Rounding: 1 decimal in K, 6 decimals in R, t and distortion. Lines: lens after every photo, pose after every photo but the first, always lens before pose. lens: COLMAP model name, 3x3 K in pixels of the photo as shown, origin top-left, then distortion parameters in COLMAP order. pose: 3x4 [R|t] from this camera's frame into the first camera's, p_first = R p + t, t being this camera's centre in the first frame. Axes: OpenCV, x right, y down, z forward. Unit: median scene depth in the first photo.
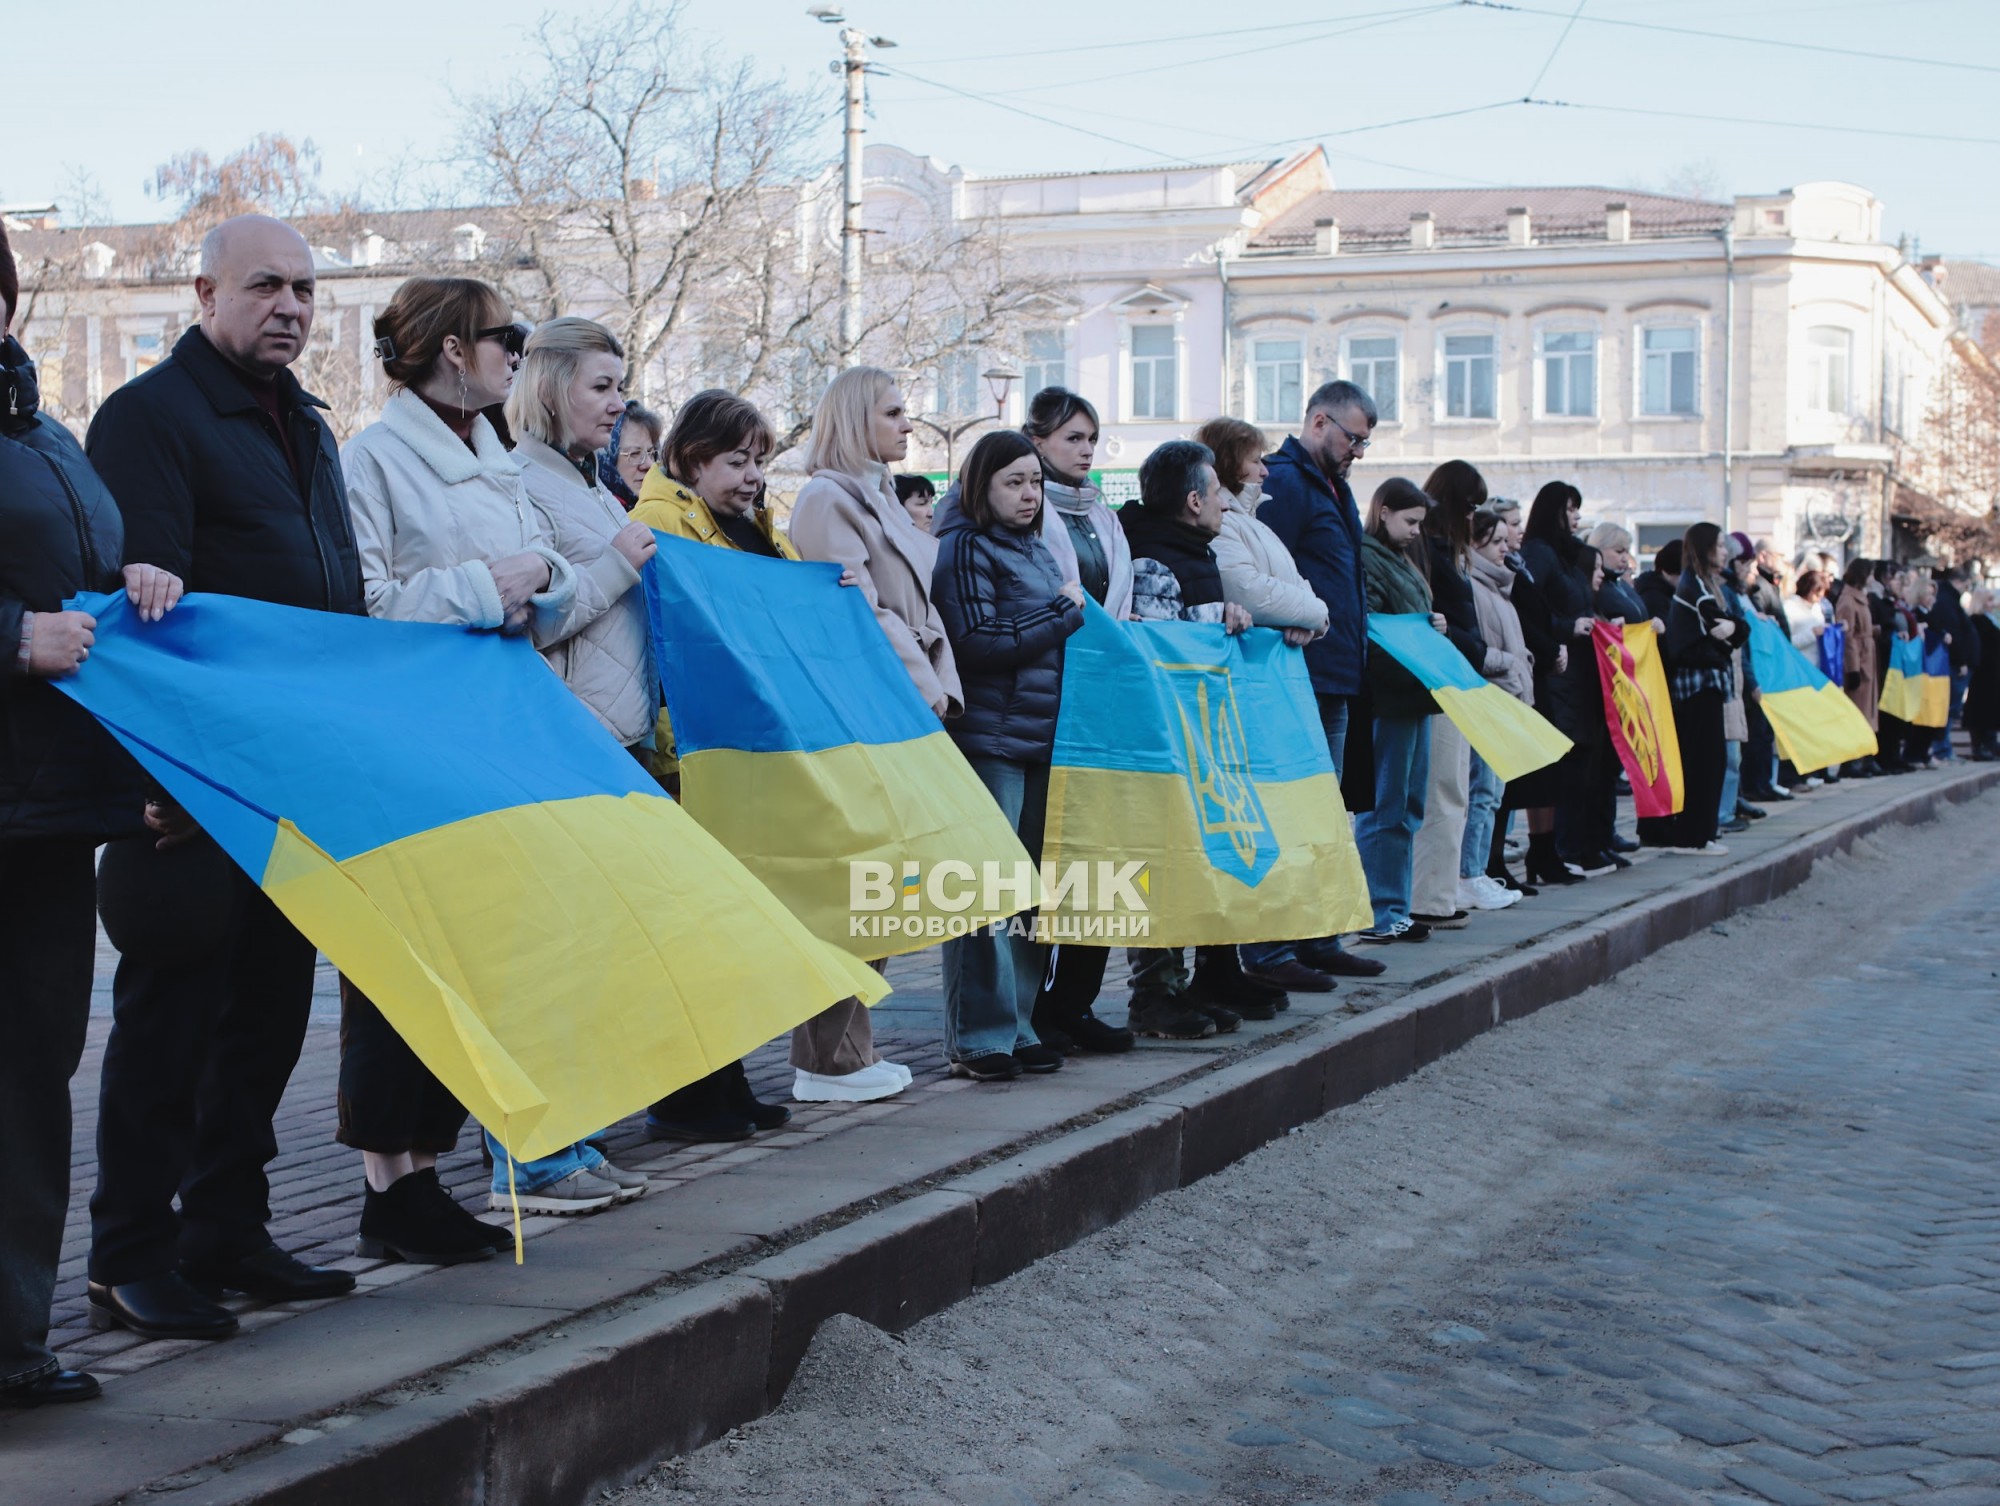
lens RADIAL K [[3327.6, 0, 1000.0], [0, 3327.6, 753.0], [0, 0, 1]] dist [-0.001439, 0.383307]
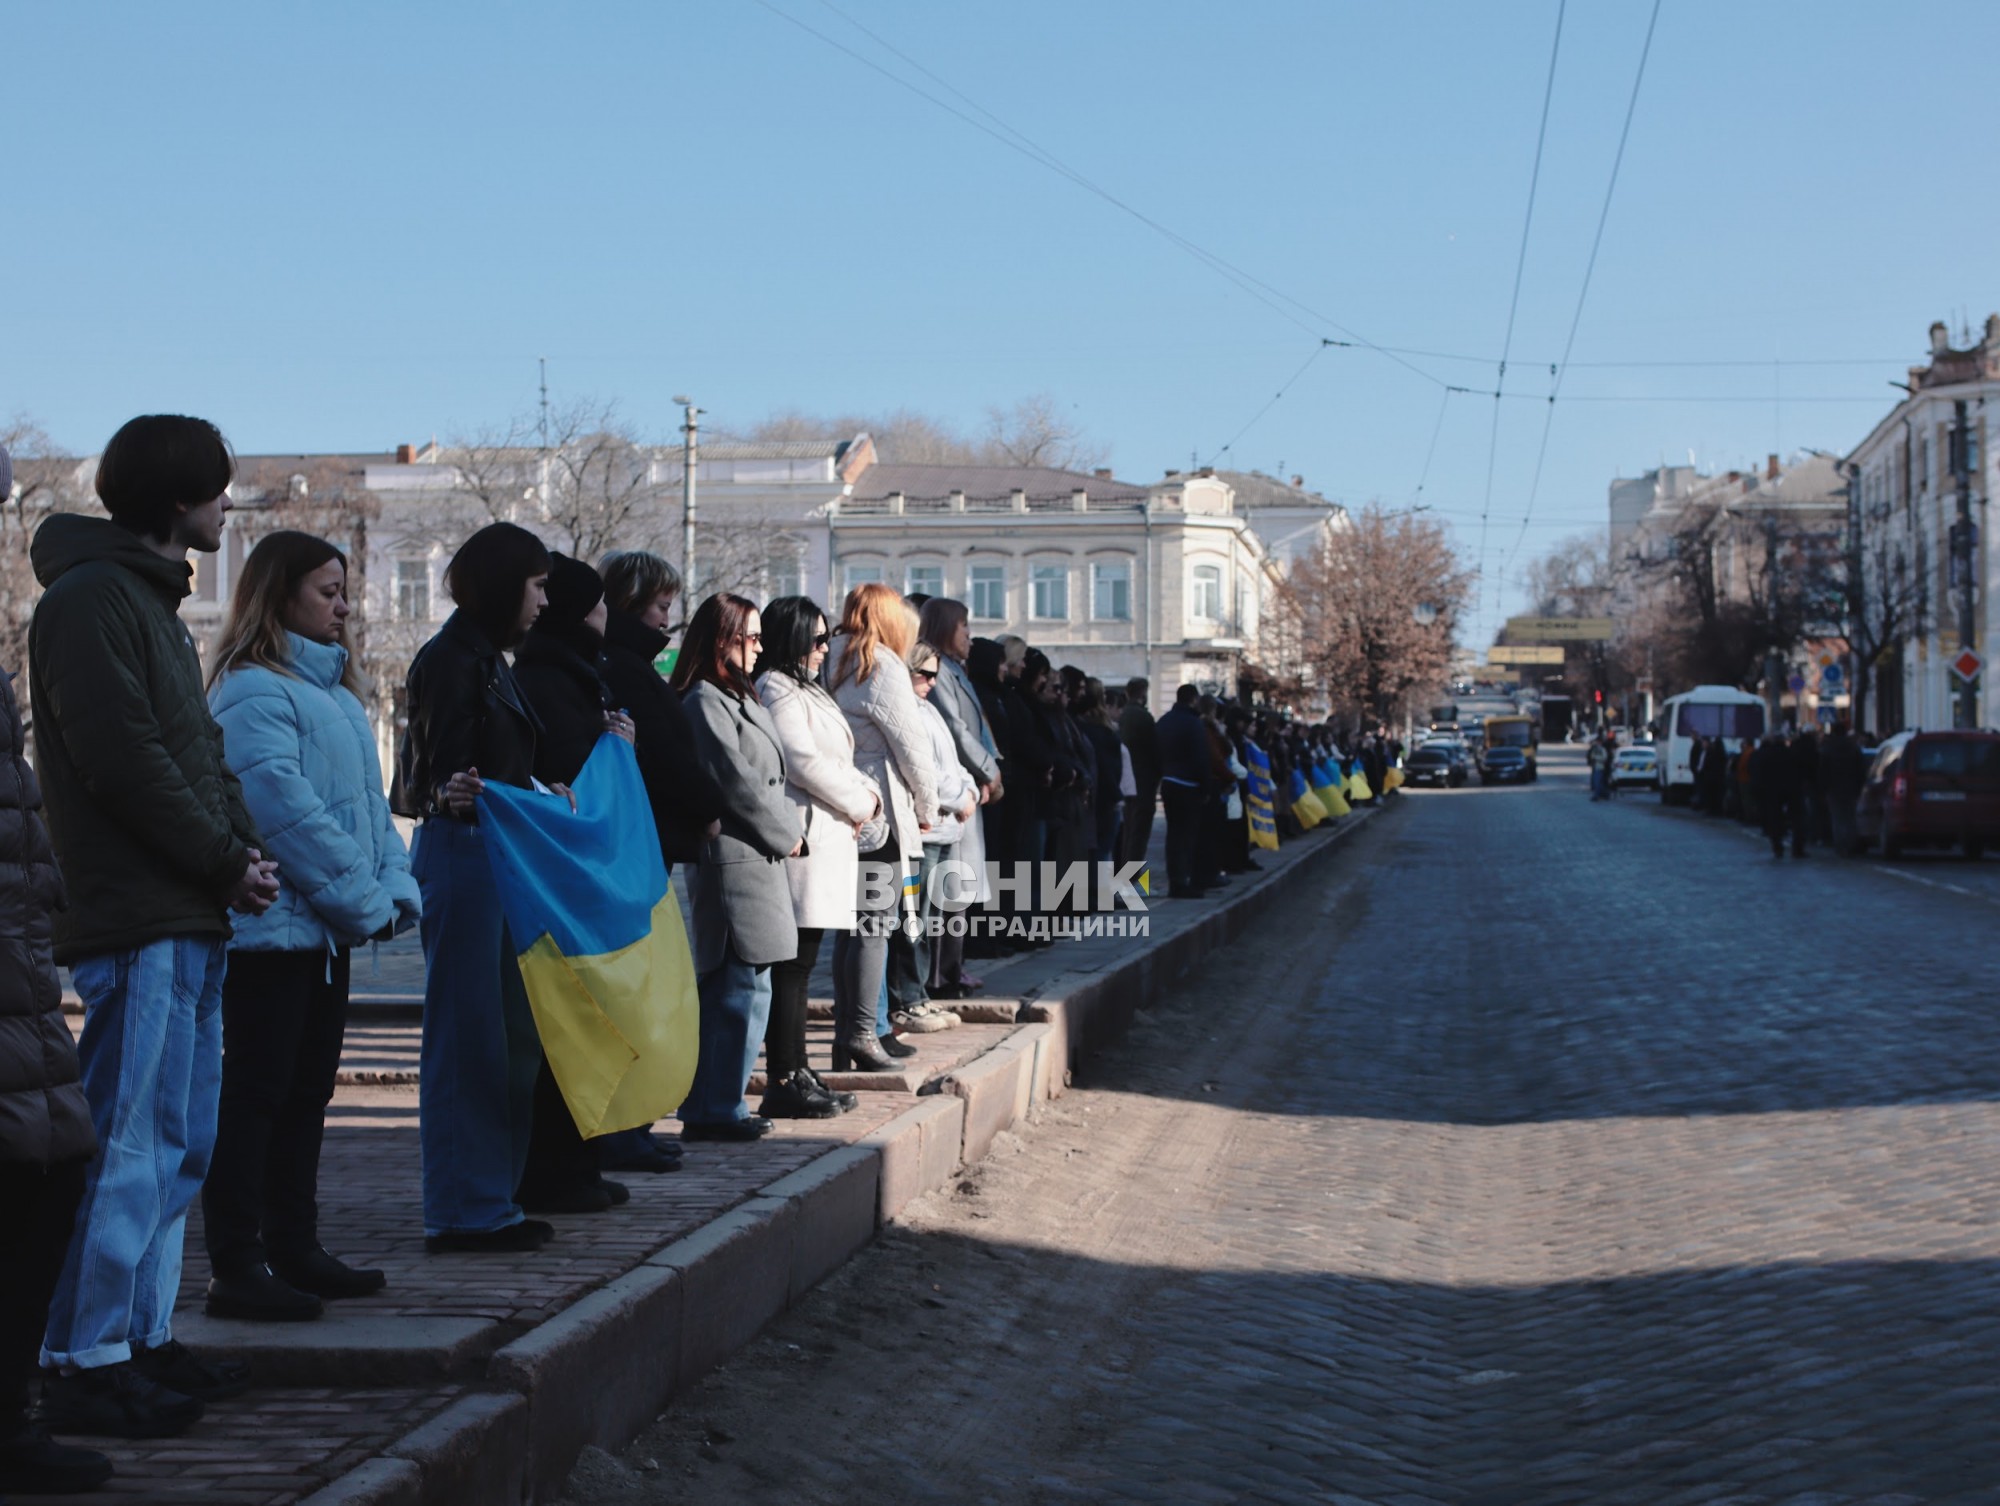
lens RADIAL K [[3327.6, 0, 1000.0], [0, 3327.6, 753.0], [0, 0, 1]] dist [-0.001439, 0.383307]
pose [[0.972865, -0.003134, 0.231351, -0.225635], [0.010997, 0.999405, -0.032705, 0.016298], [-0.231111, 0.034362, 0.972321, -0.557756]]
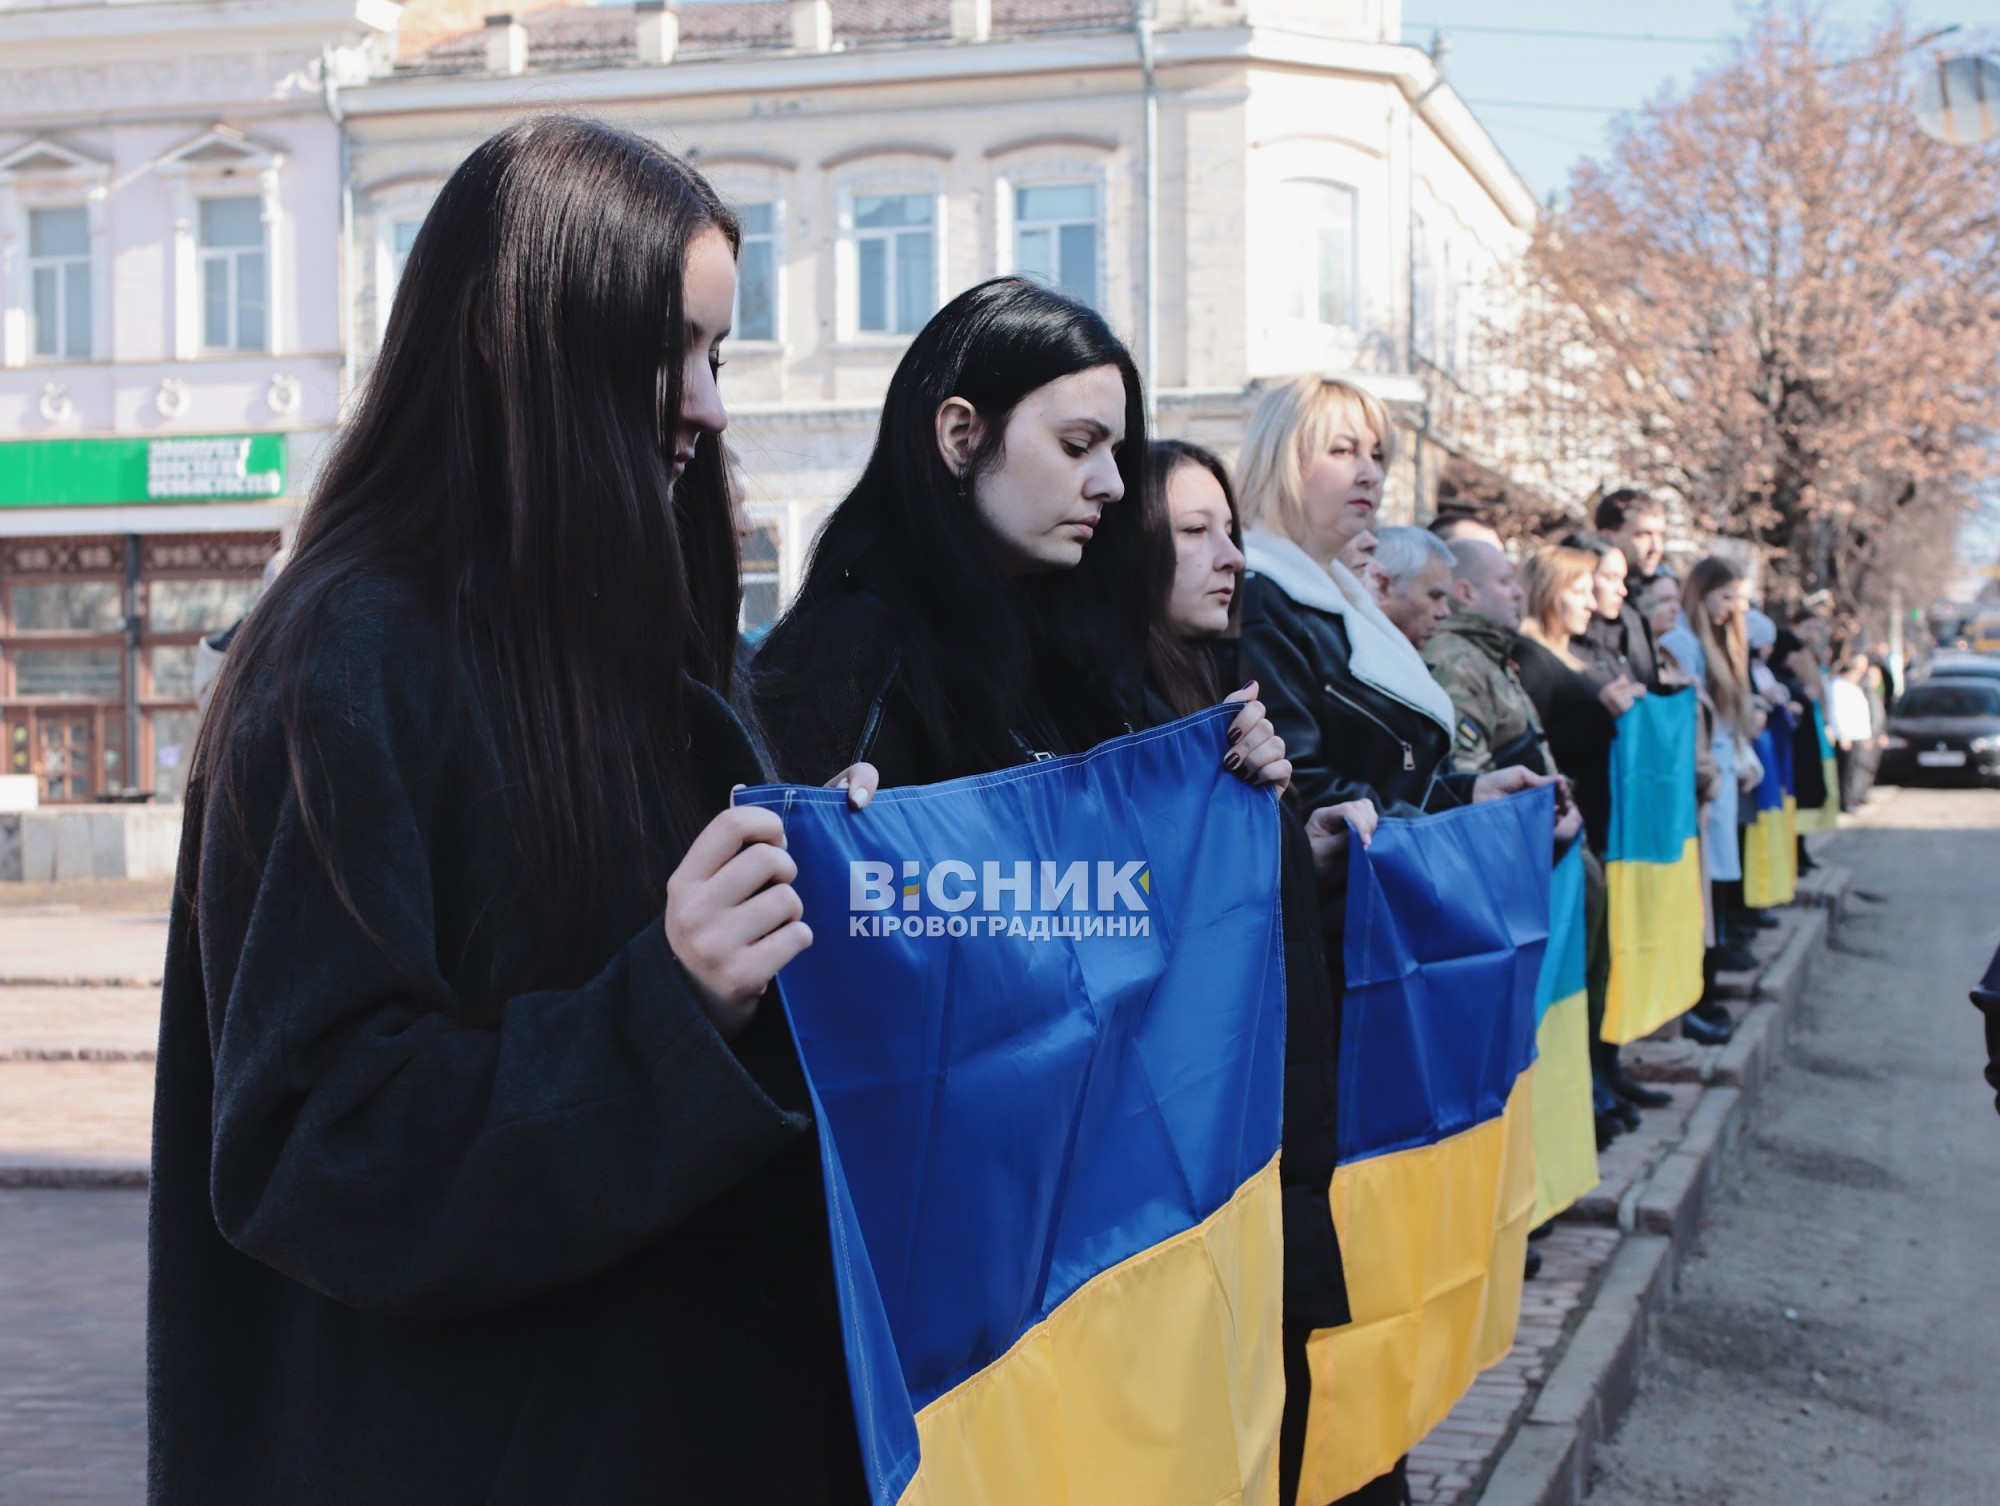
lens RADIAL K [[3327.6, 0, 1000.0], [0, 3327.6, 753.0], [0, 0, 1]] dist [-0.001439, 0.383307]
pose [[0.995831, -0.015123, 0.089958, 0.134620], [0.016612, 0.999737, -0.015817, -0.016667], [-0.089696, 0.017245, 0.995820, 0.406326]]
